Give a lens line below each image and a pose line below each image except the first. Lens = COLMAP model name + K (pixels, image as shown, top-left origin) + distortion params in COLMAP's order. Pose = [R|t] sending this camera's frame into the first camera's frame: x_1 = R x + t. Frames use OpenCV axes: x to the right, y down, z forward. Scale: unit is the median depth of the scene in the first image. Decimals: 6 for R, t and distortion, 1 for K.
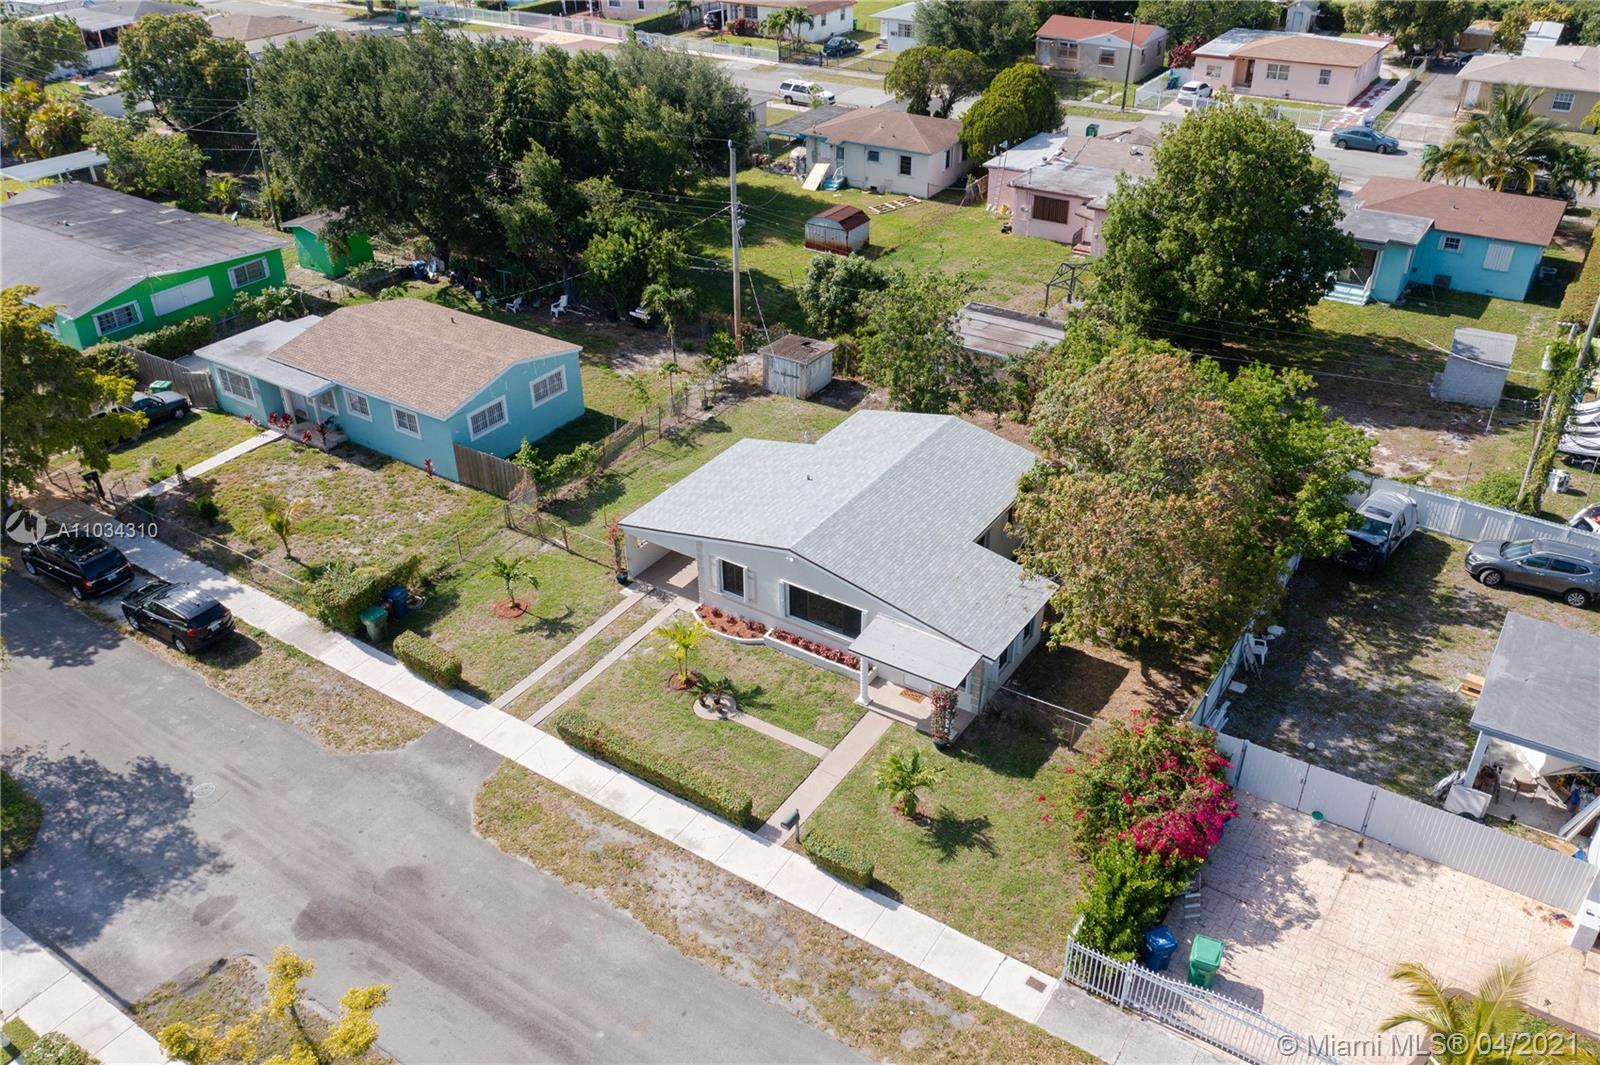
lens RADIAL K [[1255.4, 0, 796.4], [0, 1255.4, 528.9], [0, 0, 1]] dist [-0.008168, 0.007908]
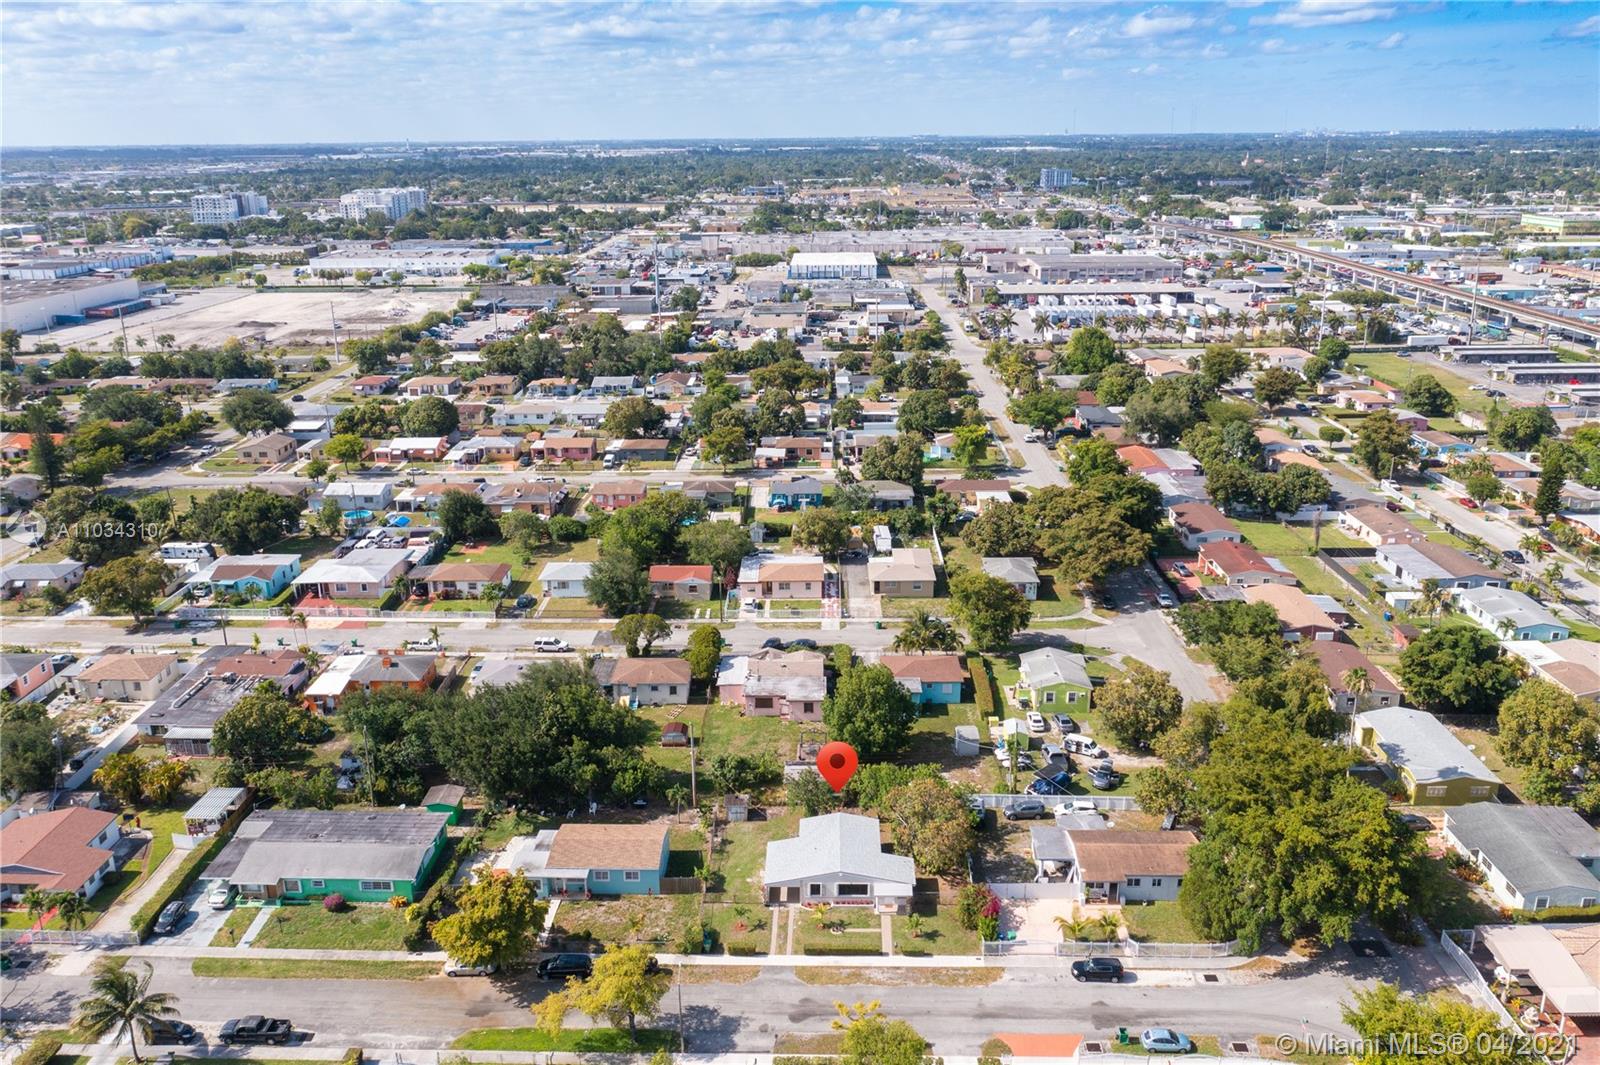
lens RADIAL K [[1255.4, 0, 796.4], [0, 1255.4, 528.9], [0, 0, 1]] dist [-0.008168, 0.007908]
pose [[0.847142, -0.152092, 0.509135, -1.432155], [0.279687, 0.942320, -0.183870, -0.223362], [-0.451803, 0.298162, 0.840817, -1.650686]]
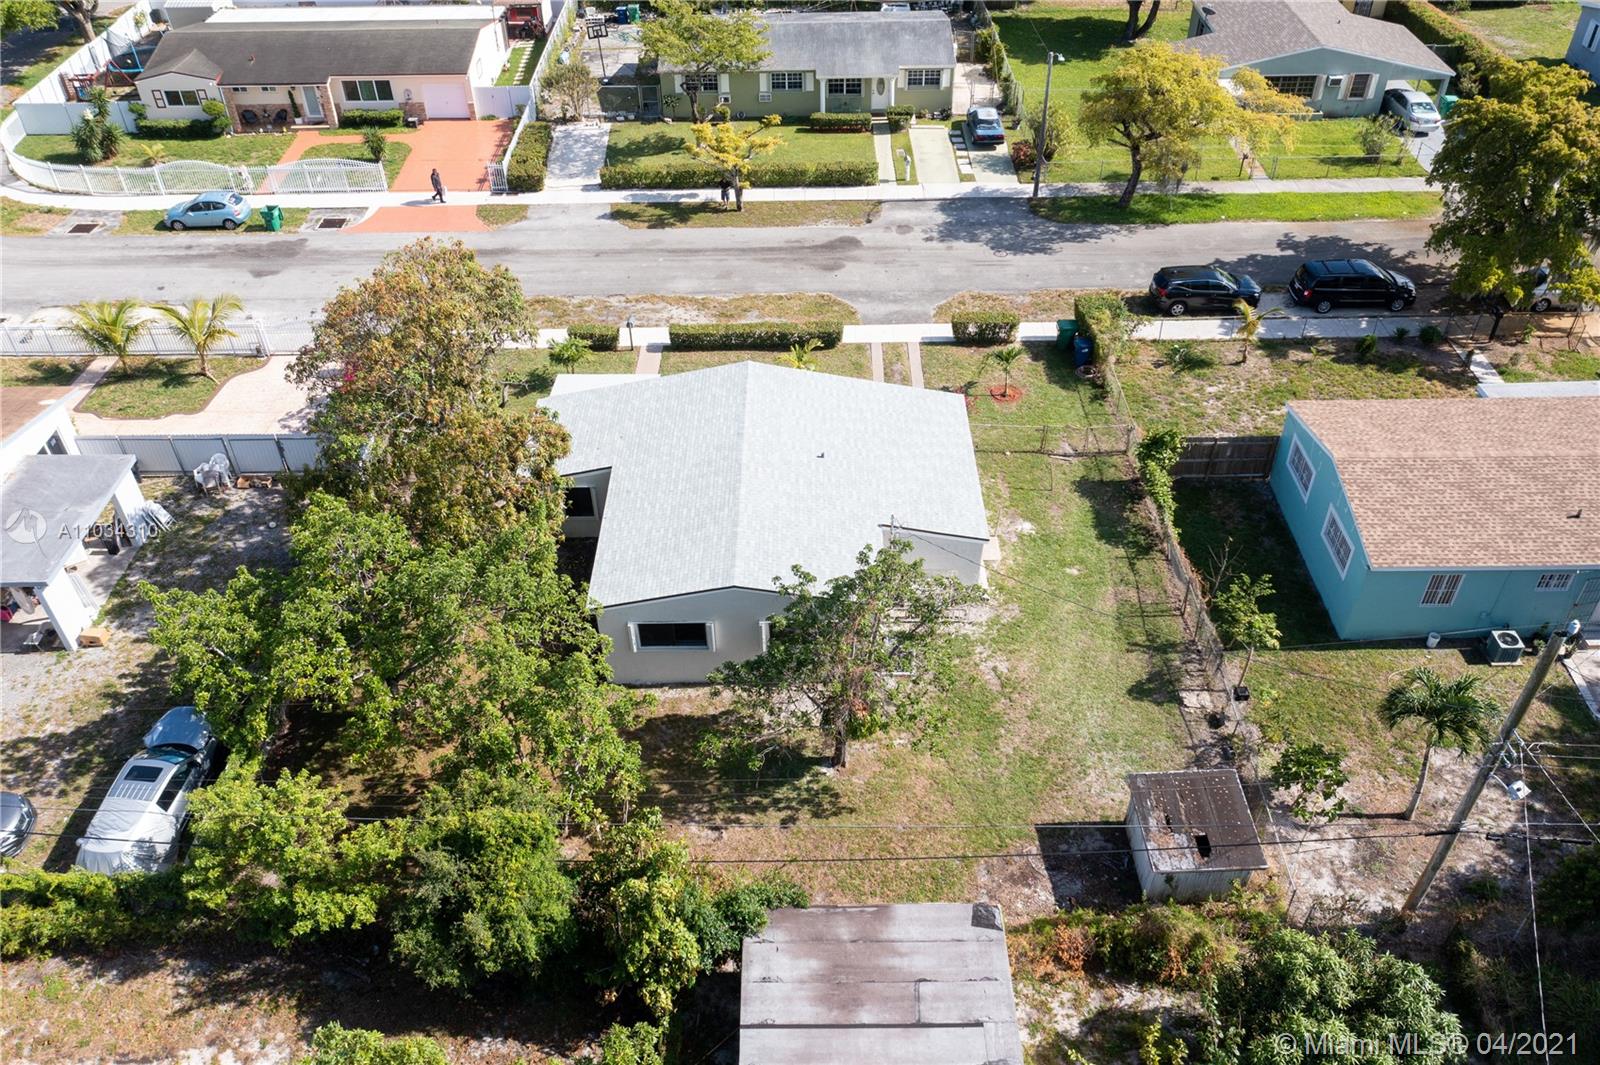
lens RADIAL K [[1273.7, 0, 792.6], [0, 1273.7, 538.0], [0, 0, 1]] dist [-0.013440, -0.005658]
pose [[-0.836416, 0.371784, -0.402723, 0.426024], [-0.265735, 0.367557, 0.891227, -0.847379], [0.479368, 0.852454, -0.208635, 1.302502]]
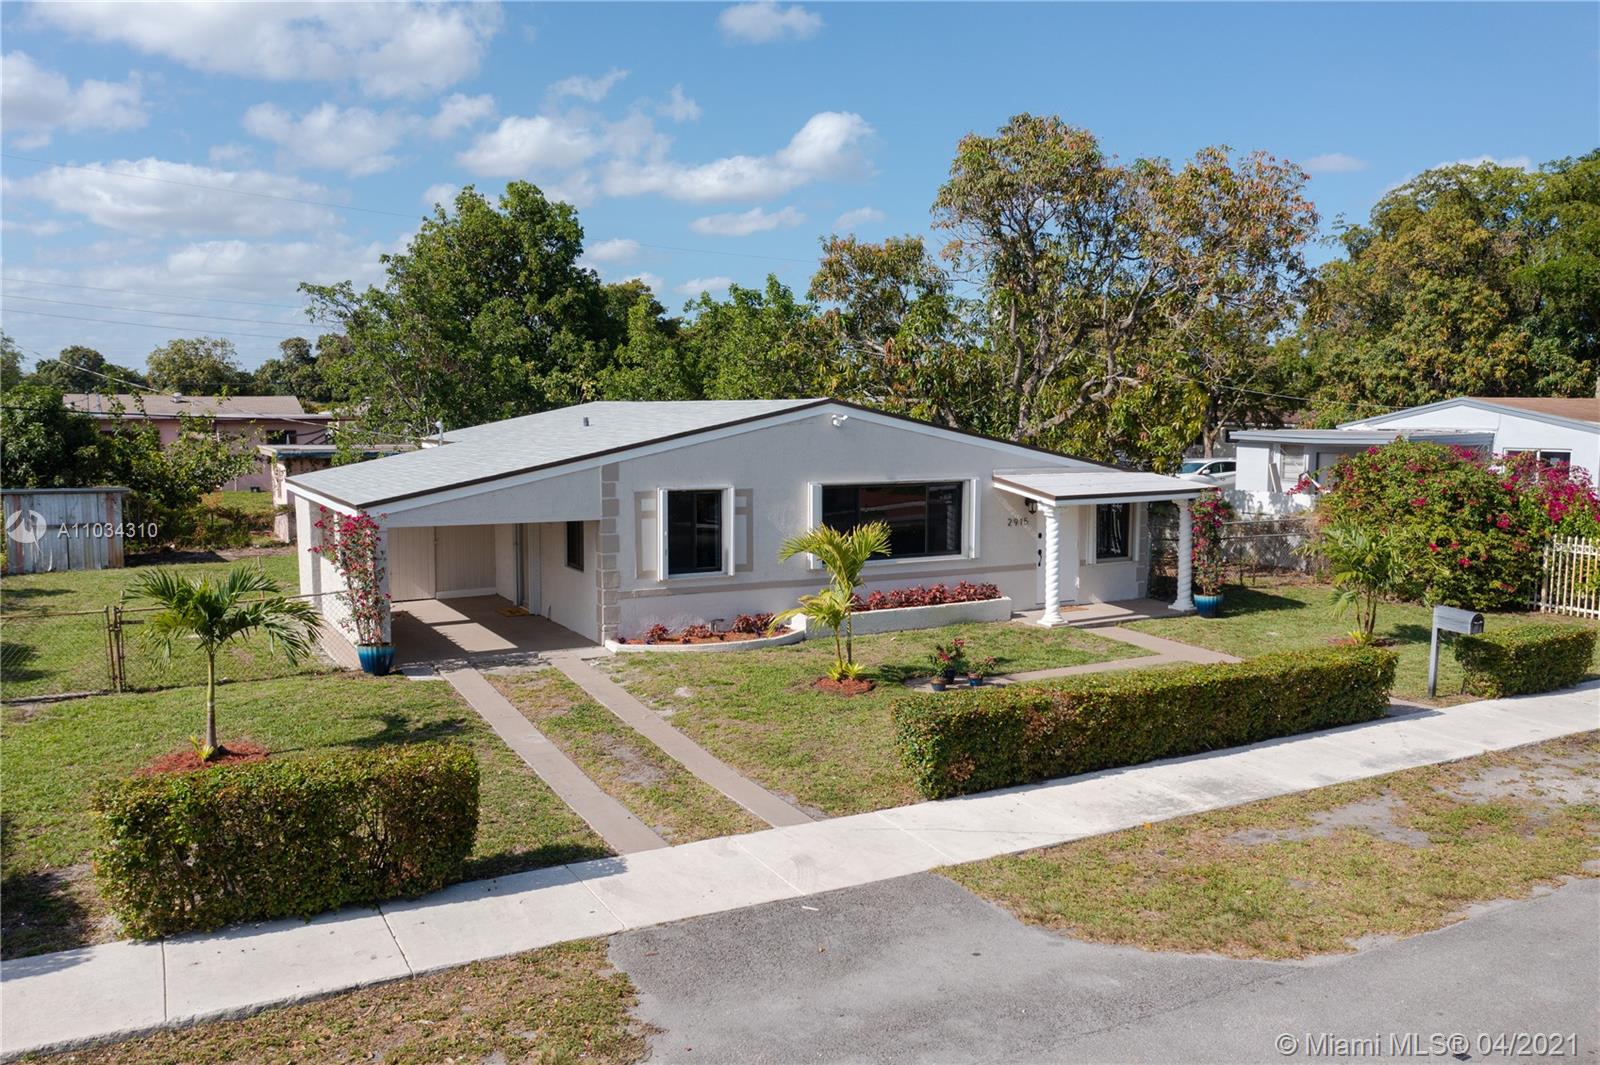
lens RADIAL K [[1263.7, 0, 808.2], [0, 1263.7, 530.4], [0, 0, 1]] dist [0.001778, -0.009020]
pose [[0.460848, -0.072947, 0.884476, -0.439292], [0.458989, 0.872569, -0.167187, 0.135469], [-0.759571, 0.483013, 0.435604, 0.774173]]
